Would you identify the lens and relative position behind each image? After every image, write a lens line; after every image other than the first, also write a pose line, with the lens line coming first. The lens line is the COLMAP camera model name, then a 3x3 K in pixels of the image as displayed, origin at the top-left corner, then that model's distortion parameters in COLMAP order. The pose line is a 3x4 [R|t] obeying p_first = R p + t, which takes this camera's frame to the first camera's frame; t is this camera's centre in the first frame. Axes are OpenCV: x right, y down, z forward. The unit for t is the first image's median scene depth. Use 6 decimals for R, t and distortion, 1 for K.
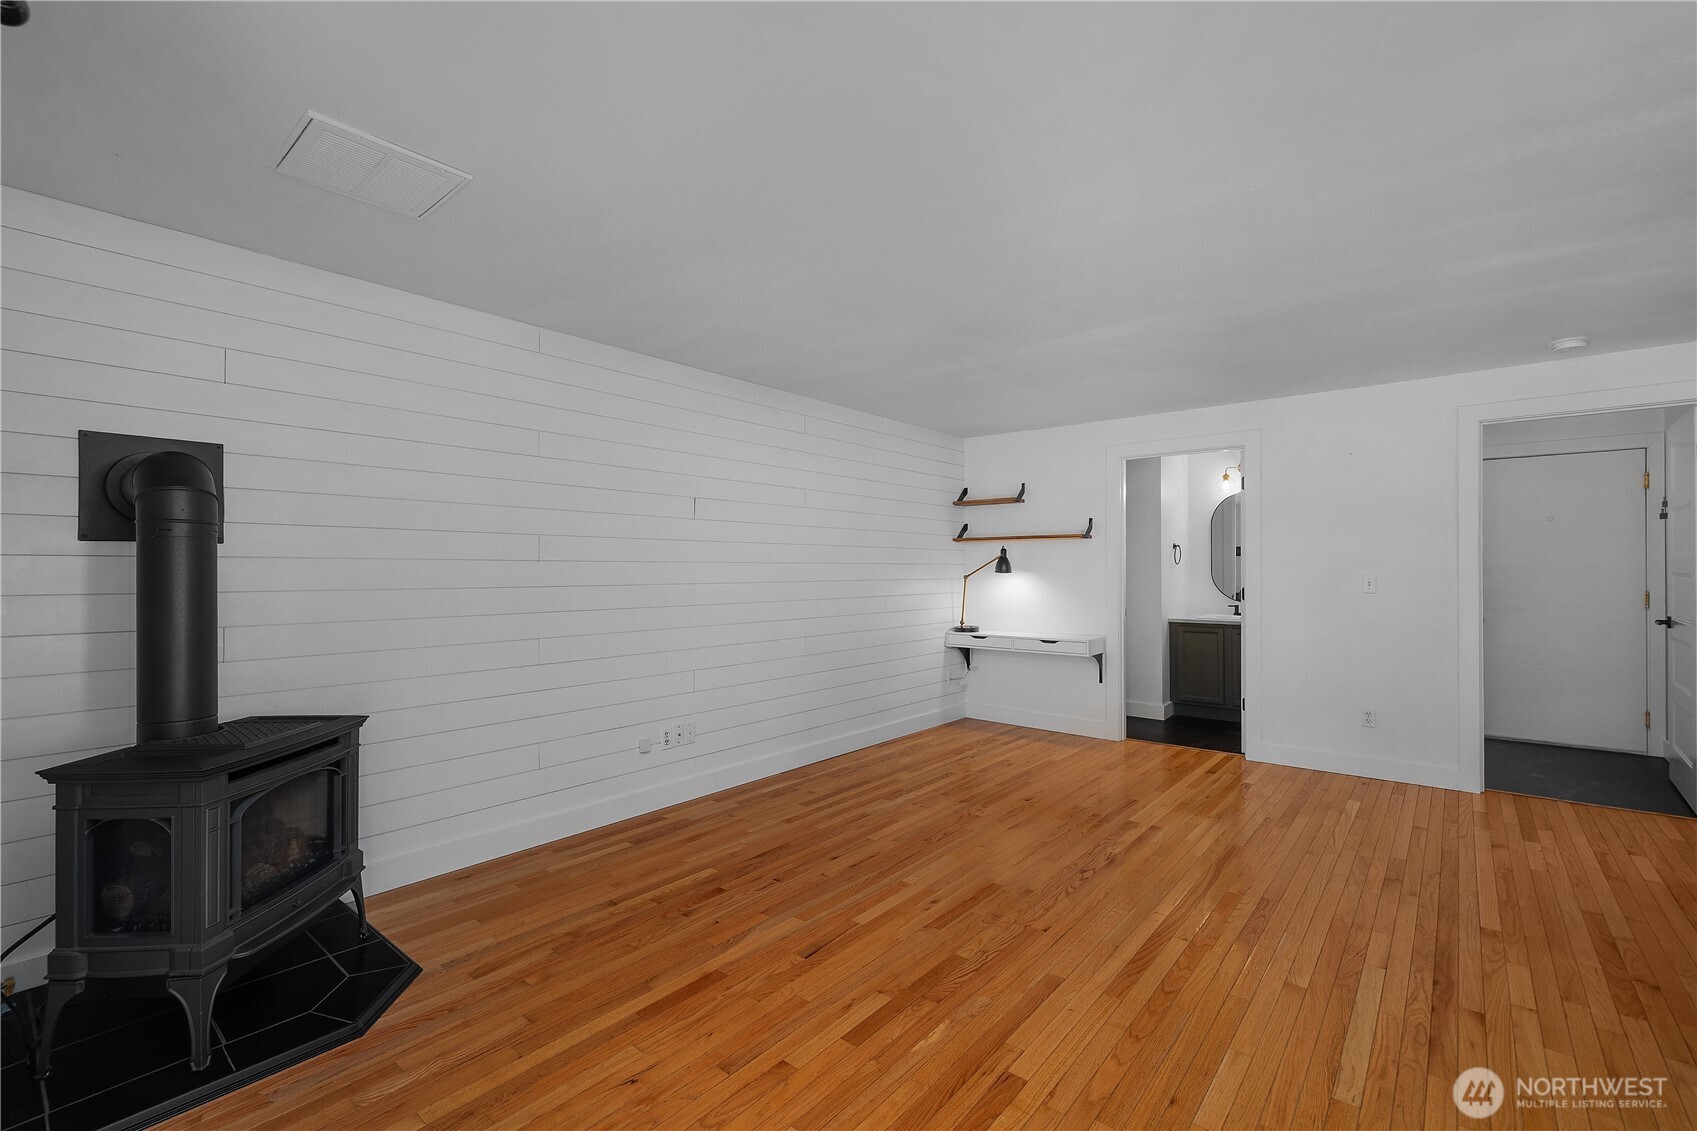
lens RADIAL K [[739.1, 0, 866.8], [0, 739.1, 564.9], [0, 0, 1]] dist [0.000806, -0.000188]
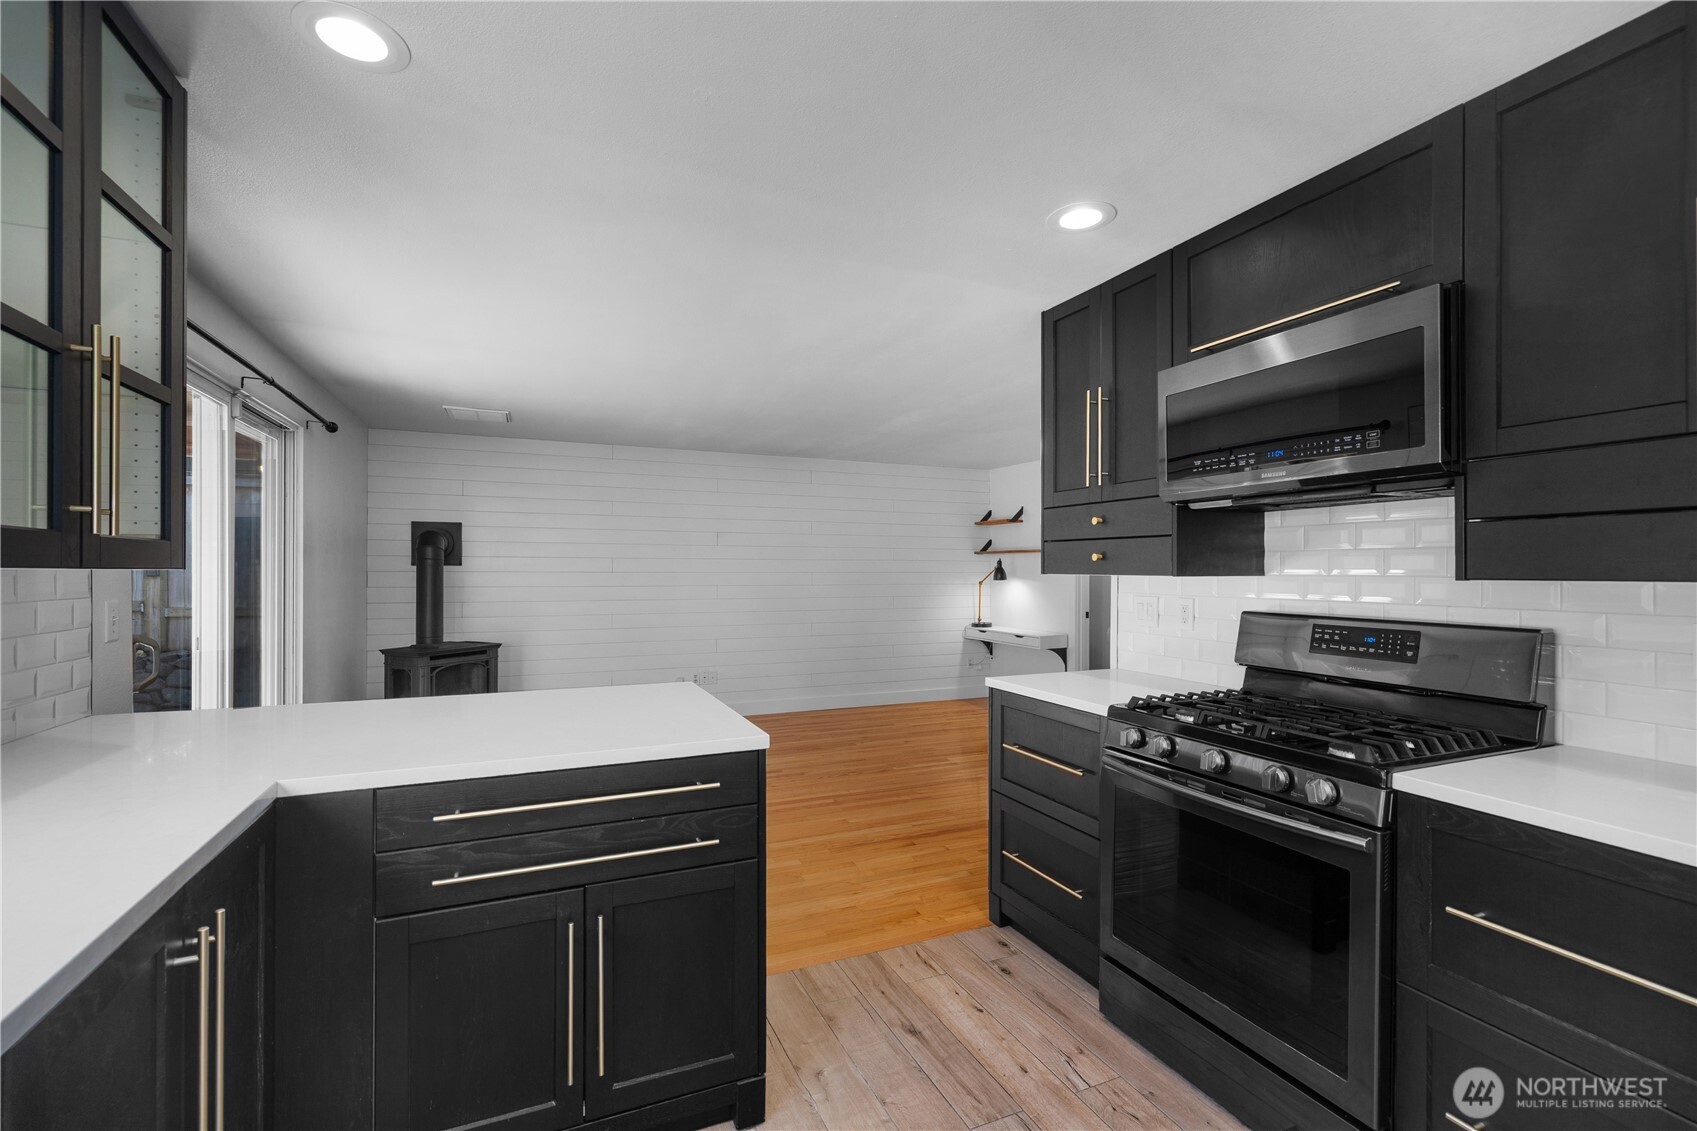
lens RADIAL K [[739.1, 0, 866.8], [0, 739.1, 564.9], [0, 0, 1]] dist [0.000806, -0.000188]
pose [[0.895563, 0.000514, -0.444934, 0.521790], [-0.001100, 0.999999, -0.001058, -0.012539], [0.444933, 0.001437, 0.895563, -0.202377]]
